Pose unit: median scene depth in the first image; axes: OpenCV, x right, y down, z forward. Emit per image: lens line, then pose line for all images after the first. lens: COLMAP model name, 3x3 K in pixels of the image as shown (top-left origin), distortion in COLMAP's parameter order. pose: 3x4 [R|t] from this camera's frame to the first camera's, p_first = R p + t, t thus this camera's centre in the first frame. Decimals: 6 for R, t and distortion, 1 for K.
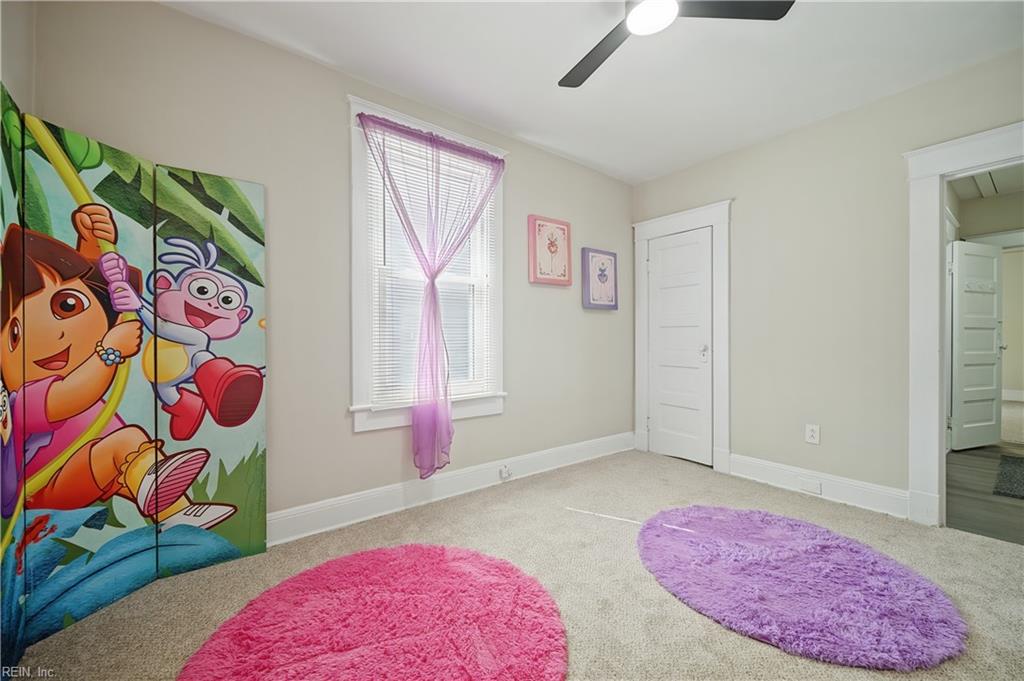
lens RADIAL K [[407.6, 0, 516.4], [0, 407.6, 340.5], [0, 0, 1]] dist [0.000428, 0.010924]
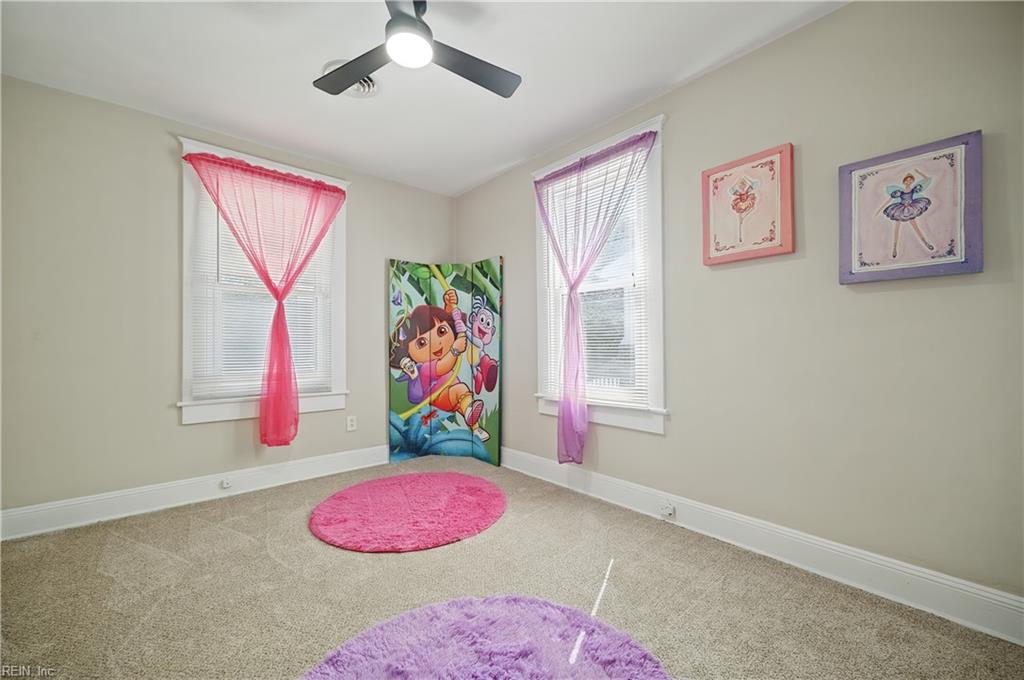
lens RADIAL K [[407.6, 0, 516.4], [0, 407.6, 340.0], [0, 0, 1]] dist [0.000428, 0.010924]
pose [[0.079505, -0.008504, -0.996798, 1.267124], [-0.000536, 0.999963, -0.008574, -0.009416], [0.996834, 0.001216, 0.079497, 1.065401]]
